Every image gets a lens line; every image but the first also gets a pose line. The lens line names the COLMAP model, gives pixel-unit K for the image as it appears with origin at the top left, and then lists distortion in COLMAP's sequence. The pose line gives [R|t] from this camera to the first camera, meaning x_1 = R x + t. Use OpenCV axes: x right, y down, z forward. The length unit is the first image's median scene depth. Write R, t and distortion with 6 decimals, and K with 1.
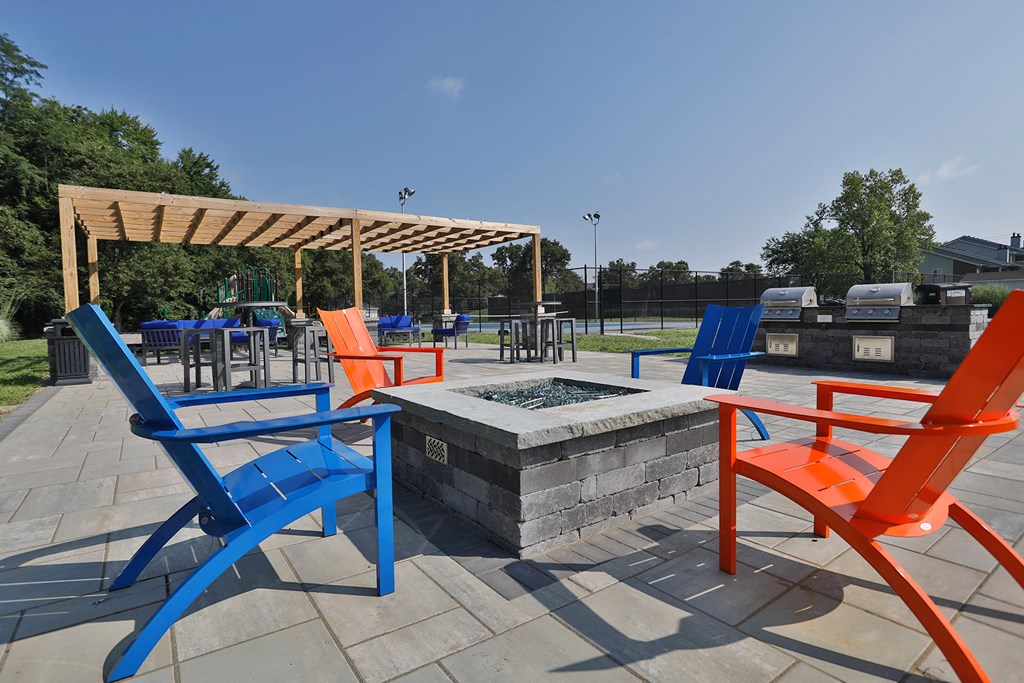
lens RADIAL K [[540.7, 0, 512.0], [0, 540.7, 341.5], [0, 0, 1]] dist [-0.097116, 0.001353]
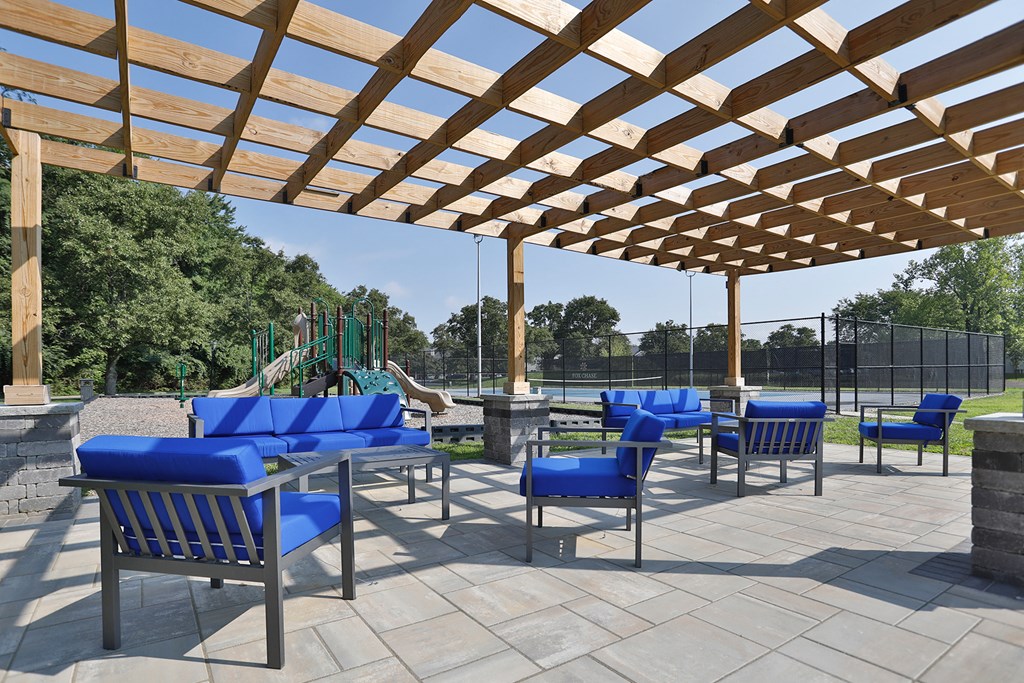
lens RADIAL K [[539.3, 0, 514.1], [0, 539.3, 371.6], [0, 0, 1]] dist [-0.081534, -0.000397]
pose [[0.999832, 0.018196, 0.002169, -0.093468], [-0.018035, 0.998067, -0.059465, -0.008559], [-0.003247, 0.059416, 0.998228, 0.125566]]
